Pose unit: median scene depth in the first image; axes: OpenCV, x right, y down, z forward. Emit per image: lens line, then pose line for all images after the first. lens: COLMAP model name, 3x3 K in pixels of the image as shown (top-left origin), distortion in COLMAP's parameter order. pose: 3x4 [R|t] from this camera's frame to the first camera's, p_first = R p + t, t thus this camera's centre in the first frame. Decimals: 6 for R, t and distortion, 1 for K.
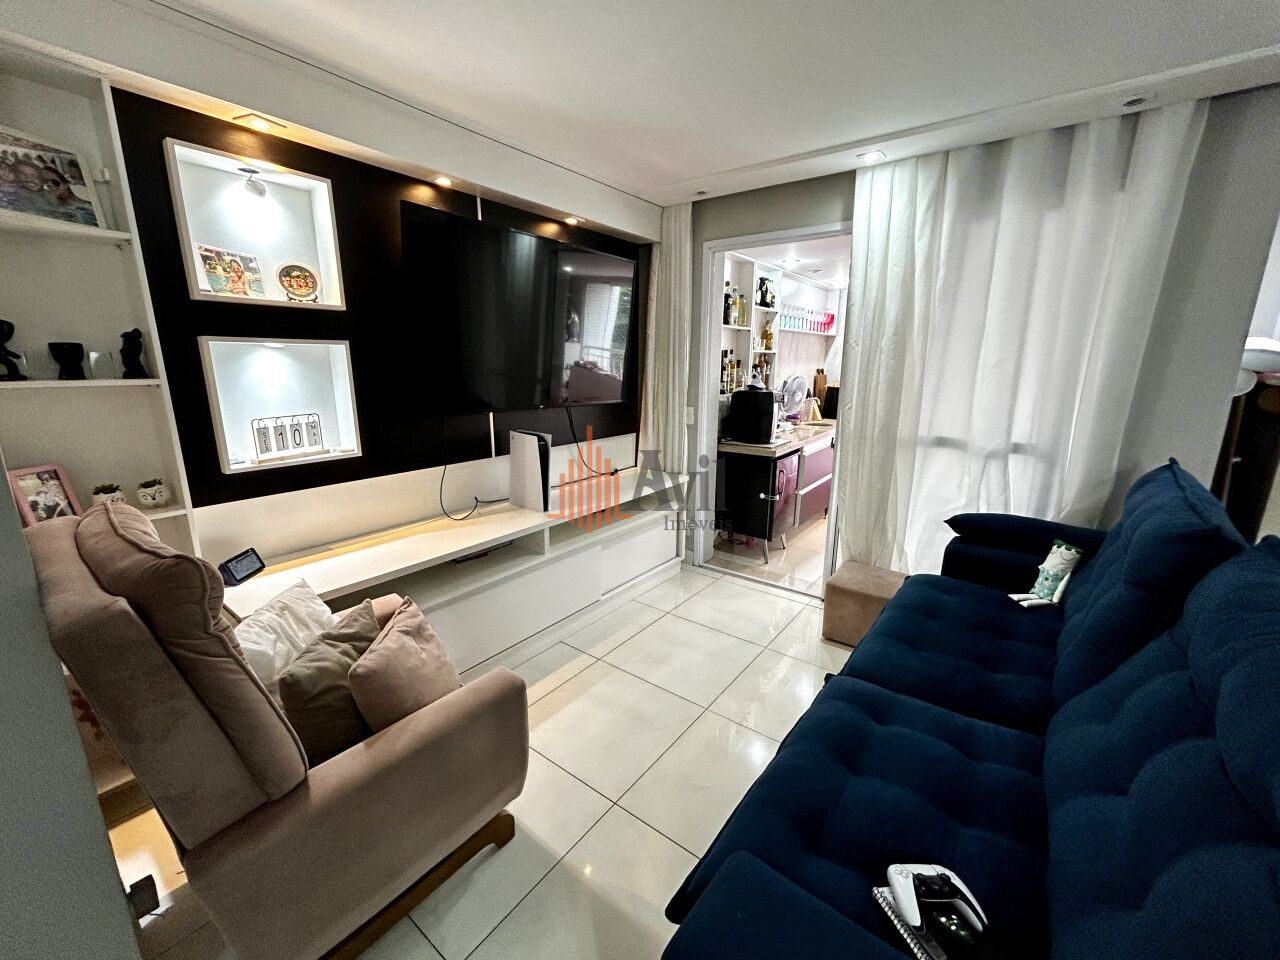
lens RADIAL K [[516.9, 0, 647.8], [0, 516.9, 476.5], [0, 0, 1]] dist [-0.001139, 0.000298]
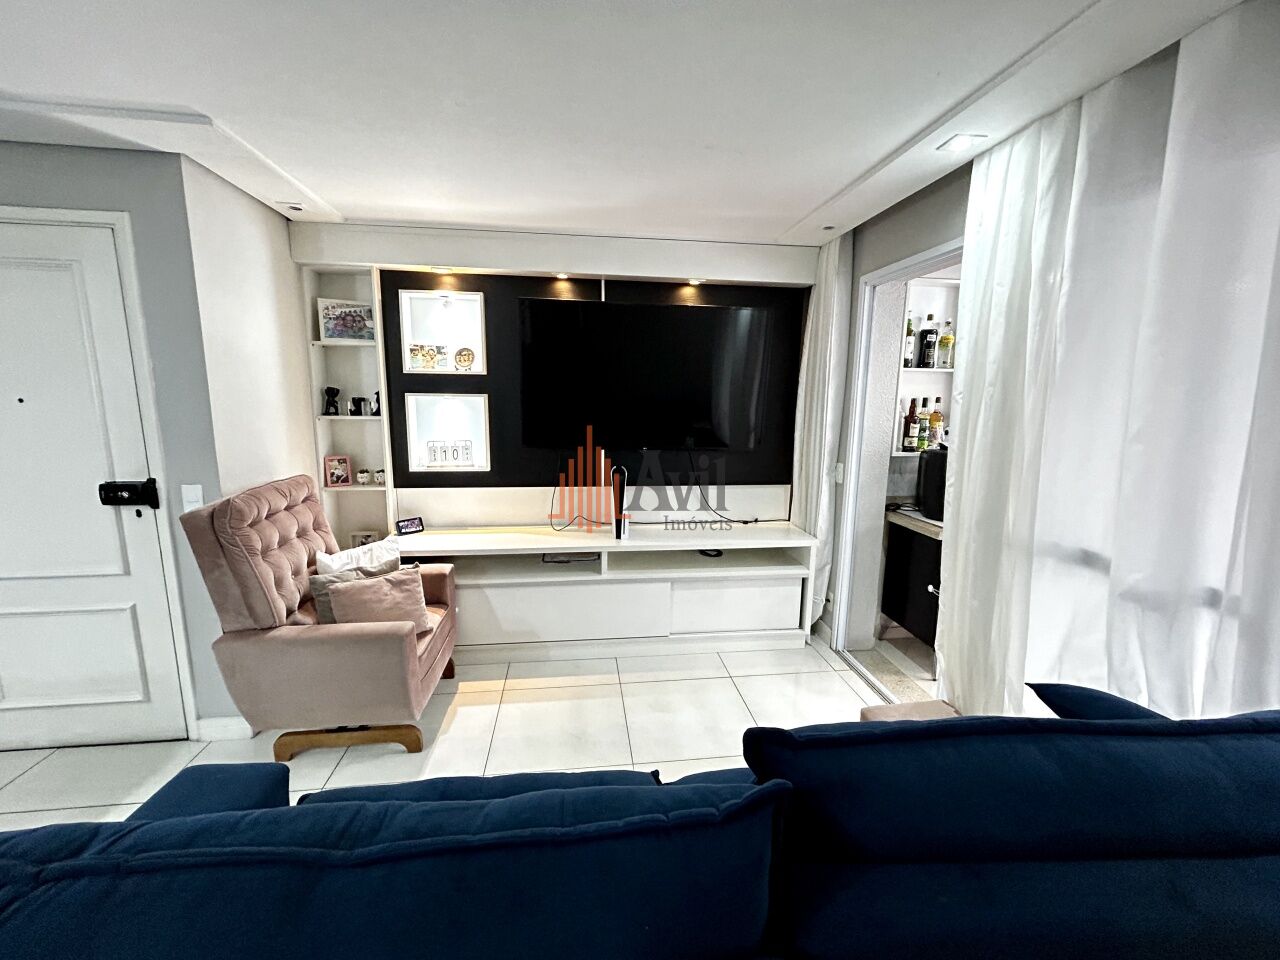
lens RADIAL K [[516.9, 0, 645.6], [0, 516.9, 478.5], [0, 0, 1]] dist [-0.001139, 0.000298]
pose [[0.697527, 0.117280, -0.706896, 0.746096], [-0.165708, 0.986175, 0.000103, -0.087296], [0.697135, 0.117066, 0.707318, 0.256407]]
